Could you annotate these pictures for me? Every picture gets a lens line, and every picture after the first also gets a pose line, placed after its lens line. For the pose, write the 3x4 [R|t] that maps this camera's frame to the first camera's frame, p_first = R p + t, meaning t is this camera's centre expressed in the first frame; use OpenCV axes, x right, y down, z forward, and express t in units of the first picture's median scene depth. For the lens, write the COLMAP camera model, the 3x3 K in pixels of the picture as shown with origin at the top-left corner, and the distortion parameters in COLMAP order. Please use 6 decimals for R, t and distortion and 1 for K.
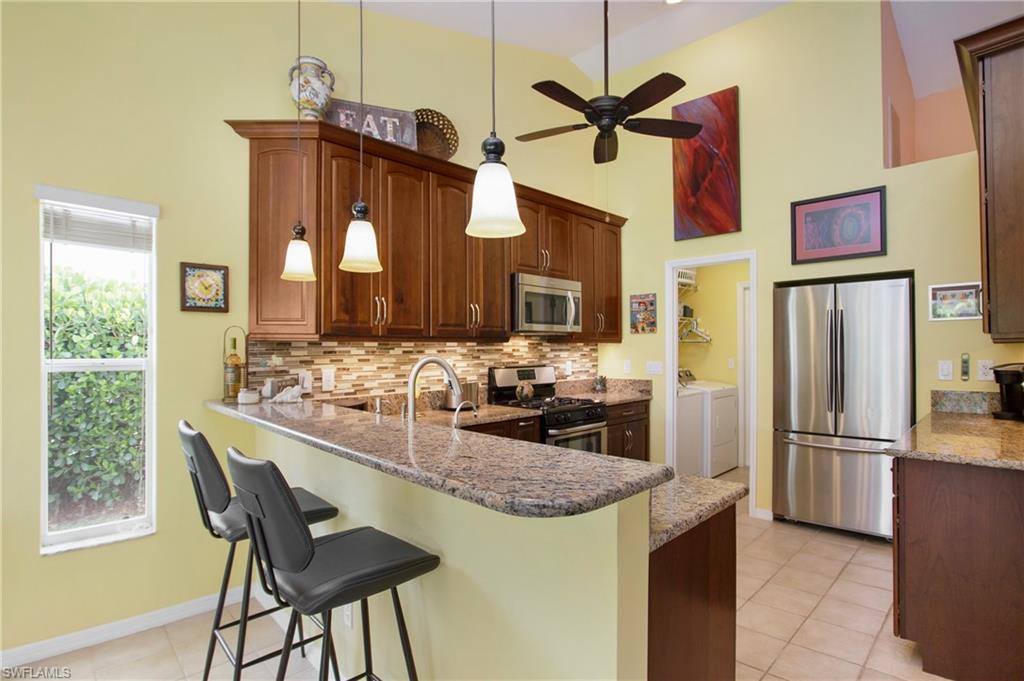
lens RADIAL K [[508.1, 0, 546.1], [0, 508.1, 347.5], [0, 0, 1]] dist [-0.032036, 0.000568]
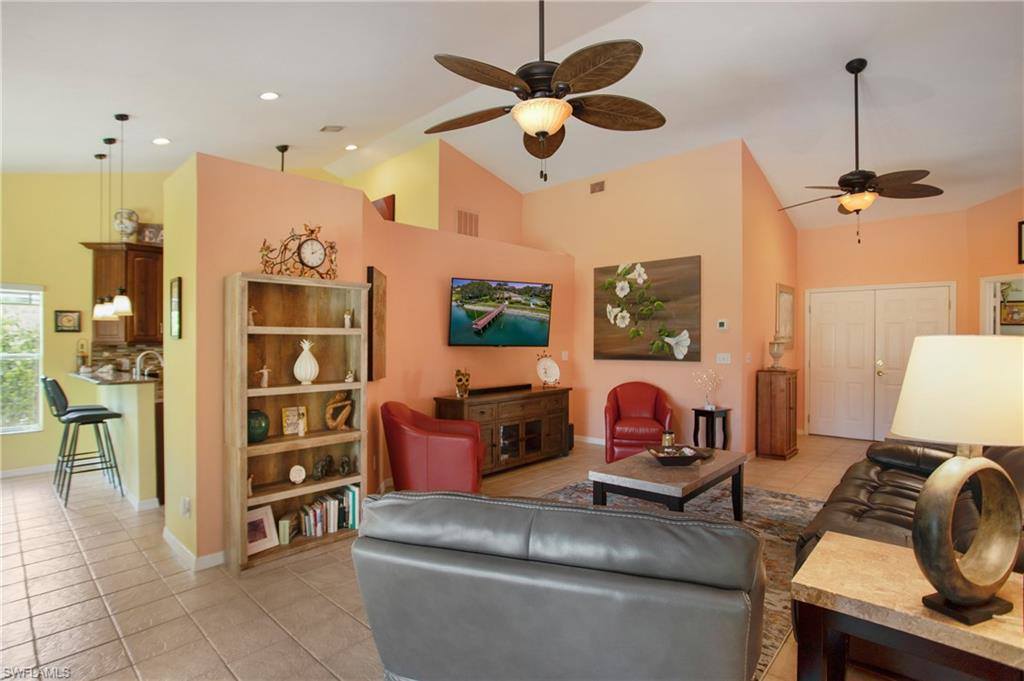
lens RADIAL K [[503.0, 0, 520.6], [0, 503.0, 345.7], [0, 0, 1]] dist [0.002516, 0.000445]
pose [[0.999886, -0.004438, 0.014456, 1.159664], [0.004520, 0.999974, -0.005652, 0.009921], [-0.014430, 0.005716, 0.999880, -1.133714]]
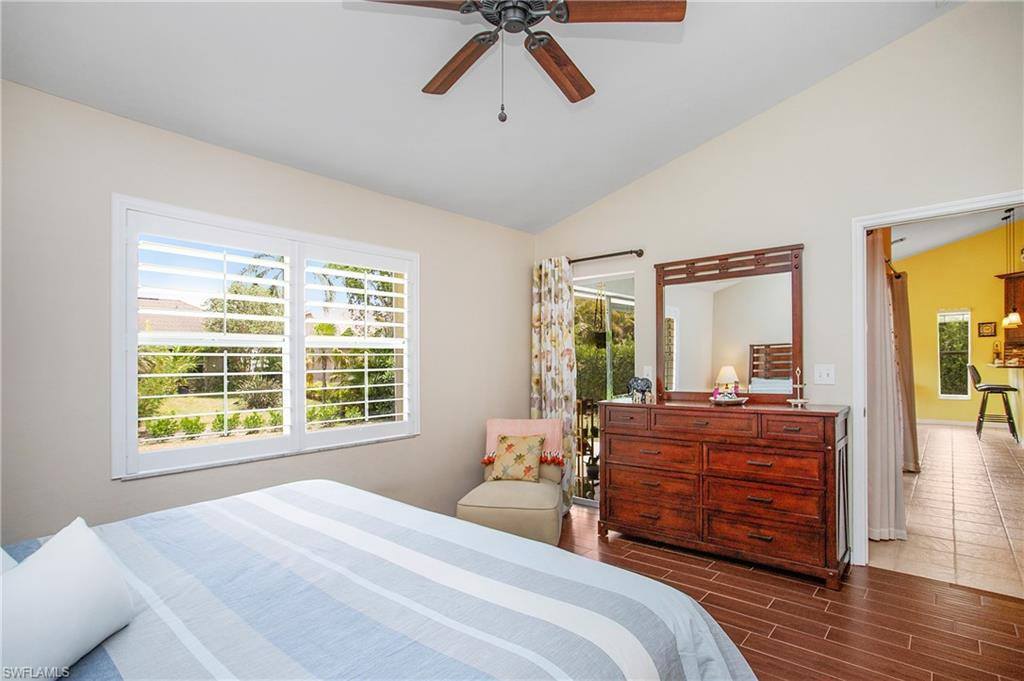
lens RADIAL K [[488.8, 0, 512.0], [0, 488.8, 359.4], [0, 0, 1]] dist [0.001448, 0.000356]
pose [[0.047898, -0.000699, -0.998852, 2.199530], [0.009125, 0.999958, -0.000263, 0.047812], [0.998811, -0.009102, 0.047902, -2.104663]]
